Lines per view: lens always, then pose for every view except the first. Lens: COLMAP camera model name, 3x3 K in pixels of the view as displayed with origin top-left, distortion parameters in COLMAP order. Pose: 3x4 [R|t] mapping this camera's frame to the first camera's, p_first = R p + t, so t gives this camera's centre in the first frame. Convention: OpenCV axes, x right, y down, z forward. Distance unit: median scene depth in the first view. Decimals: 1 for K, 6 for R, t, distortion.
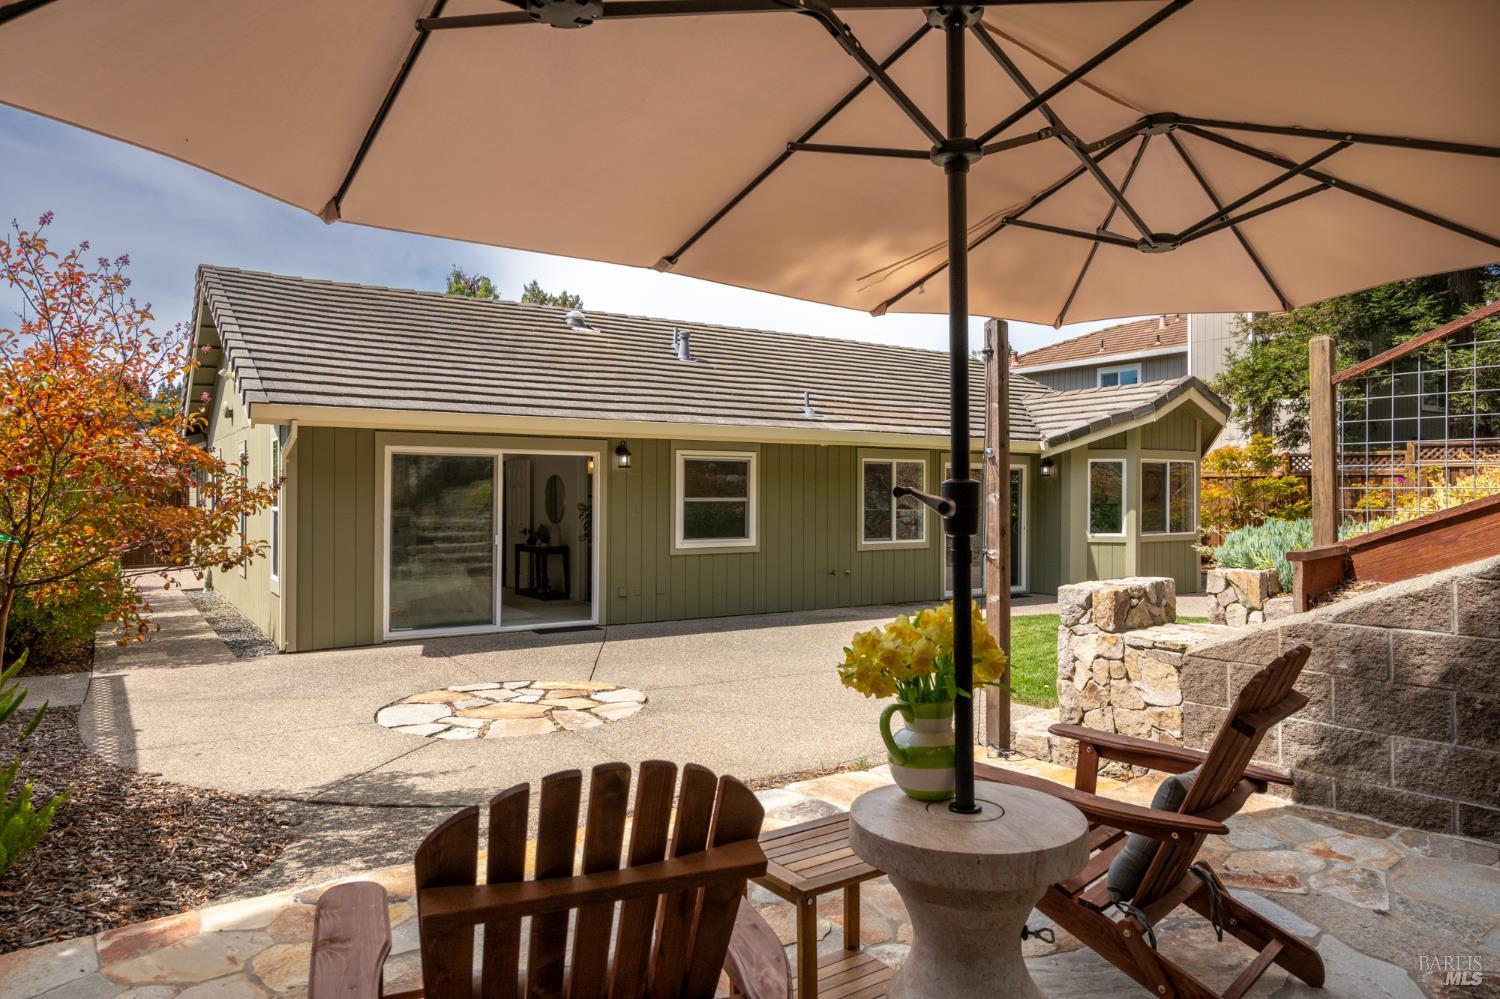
lens RADIAL K [[960.1, 0, 750.0], [0, 960.1, 499.5], [0, 0, 1]] dist [-0.006797, -0.002017]
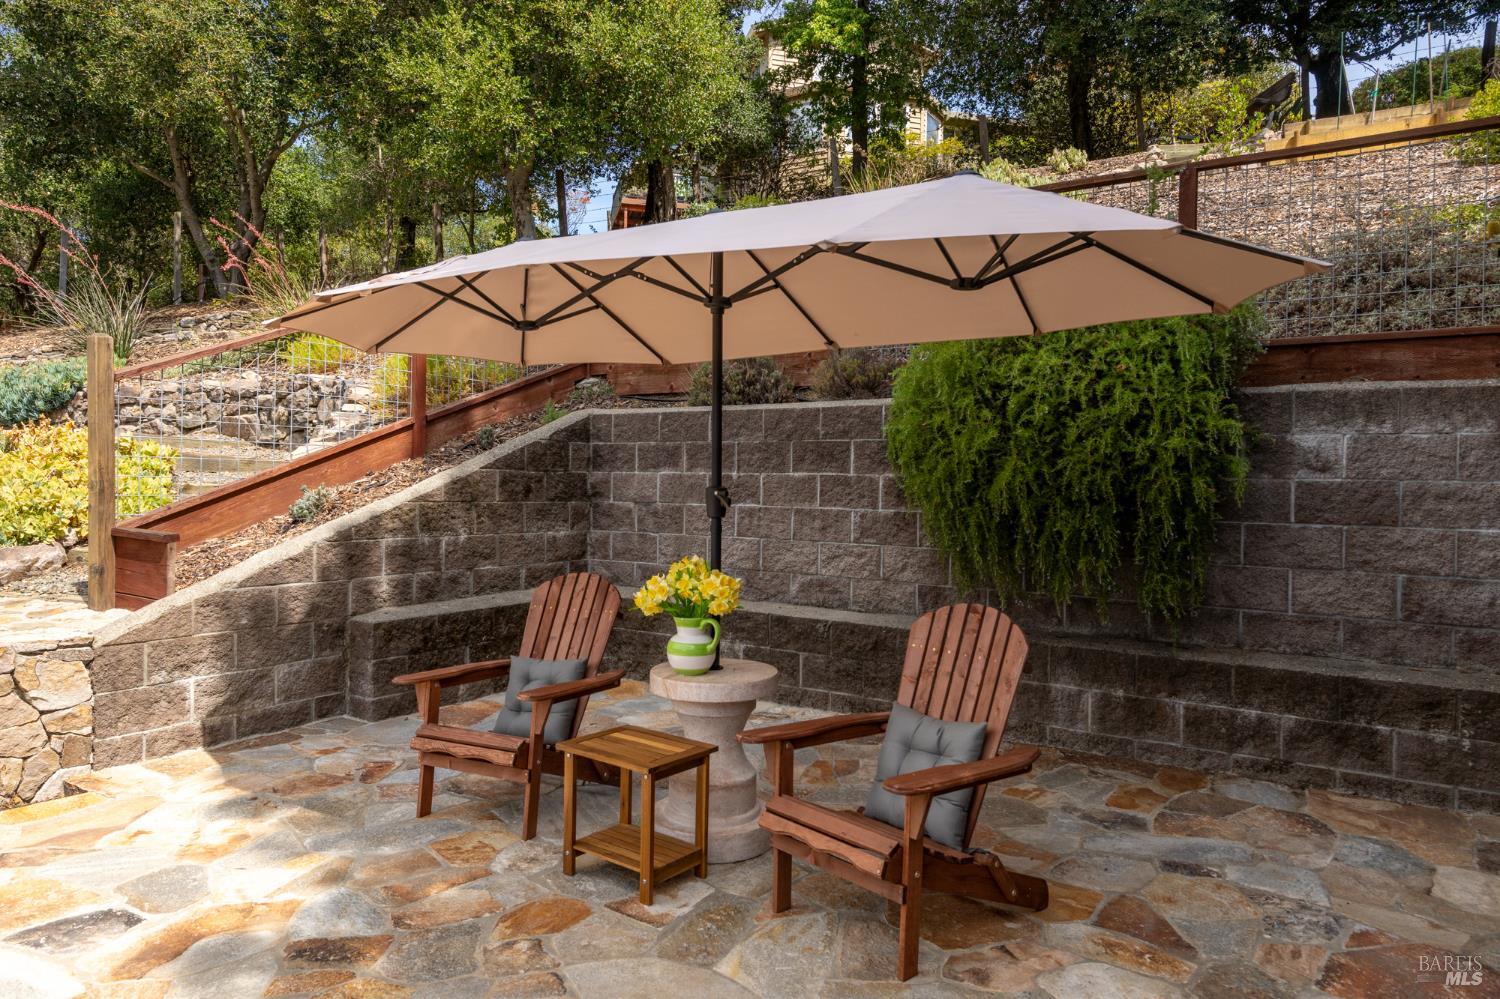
lens RADIAL K [[960.1, 0, 750.0], [0, 960.1, 499.5], [0, 0, 1]] dist [-0.006797, -0.002017]
pose [[-0.287074, -0.025602, 0.957566, -0.296697], [-0.012841, 0.999656, 0.022878, -0.008850], [-0.957822, -0.005728, -0.287304, 0.282155]]
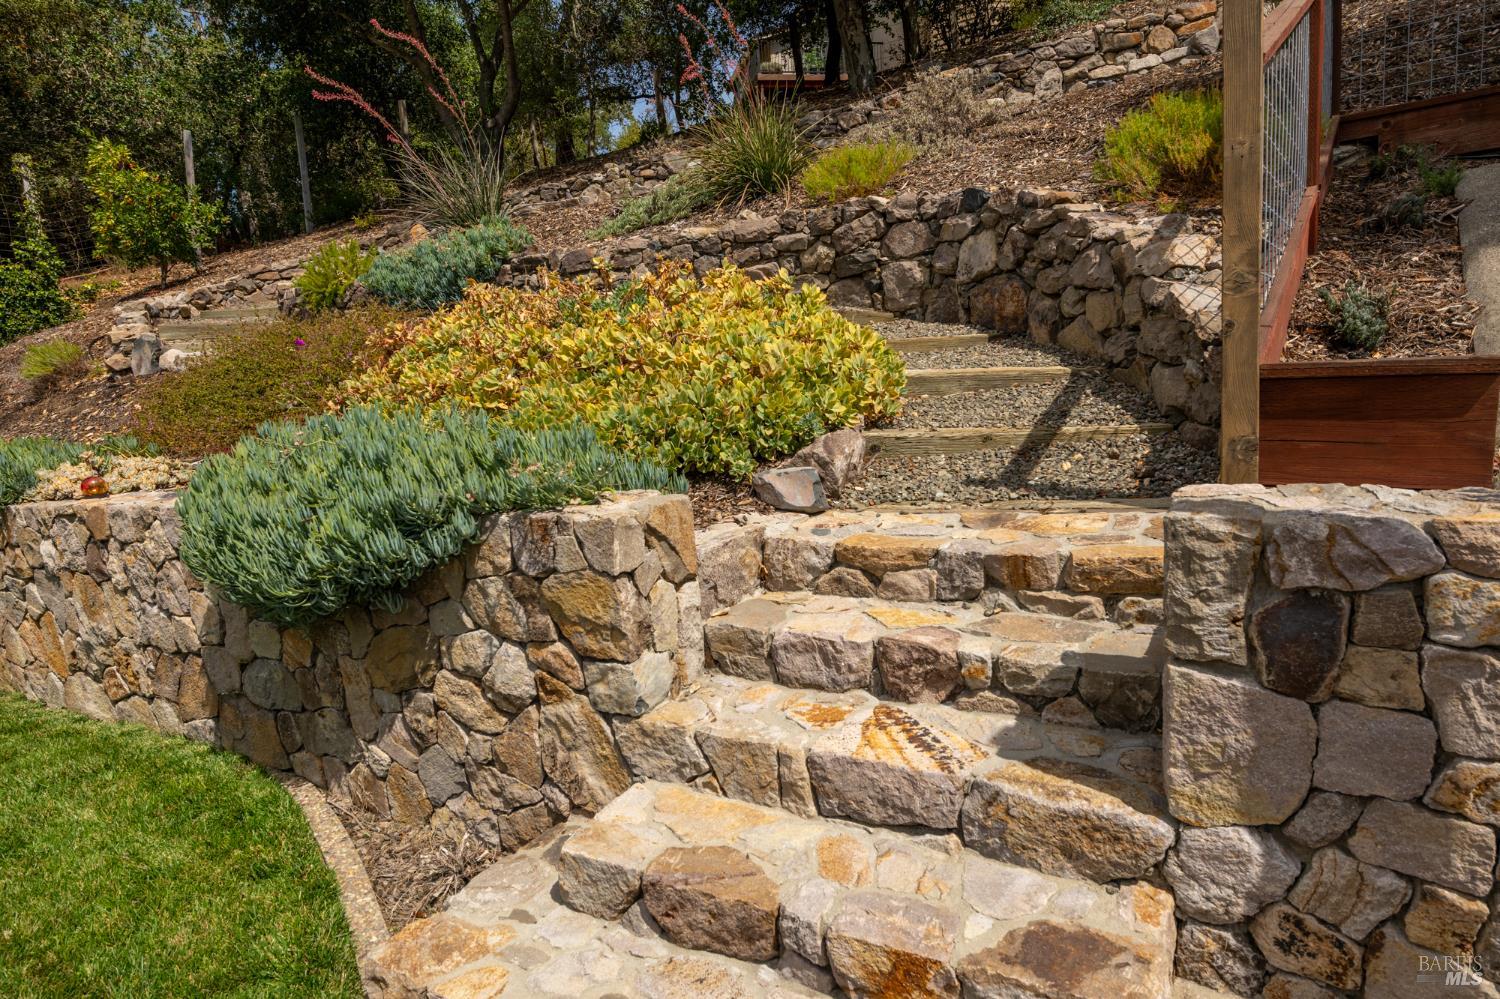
lens RADIAL K [[837.5, 0, 750.0], [0, 837.5, 499.5], [0, 0, 1]] dist [0.002204, 0.000303]
pose [[-0.258991, -0.129704, 0.957132, 0.098394], [0.076601, 0.985063, 0.154217, 0.012205], [-0.962838, 0.113258, -0.245187, 0.656102]]
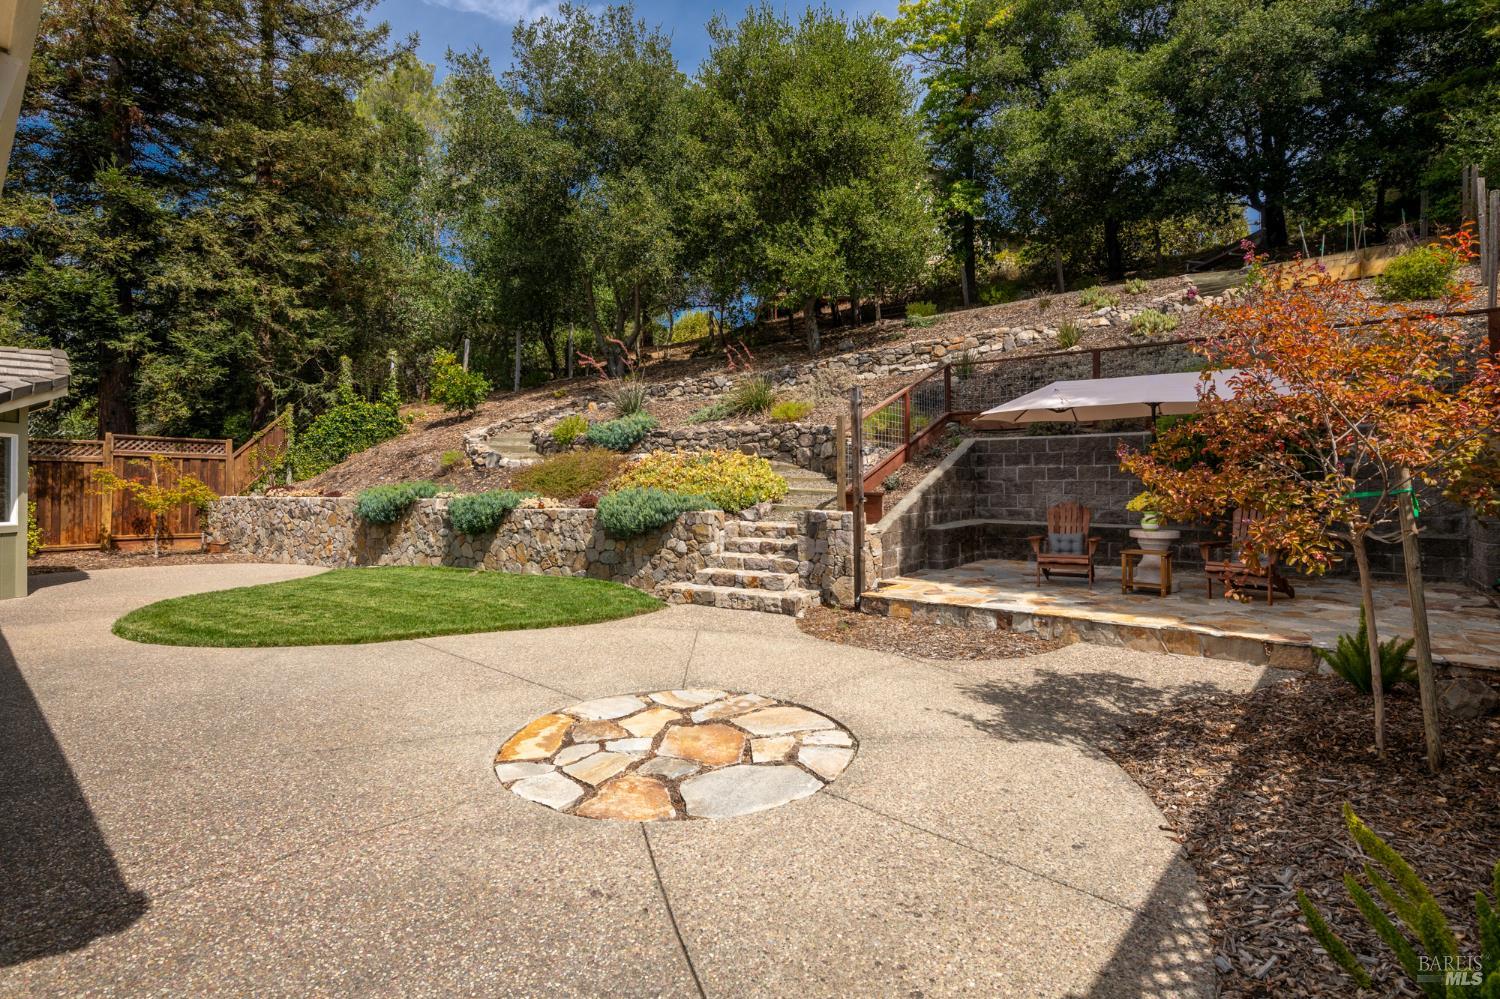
lens RADIAL K [[725.2, 0, 746.6], [0, 725.2, 478.4], [0, 0, 1]] dist [0.001383, 0.000207]
pose [[-0.240166, 0.000971, 0.970731, -0.617342], [0.007056, 0.999975, 0.000746, 0.002941], [-0.970706, 0.007029, -0.240167, 0.817323]]
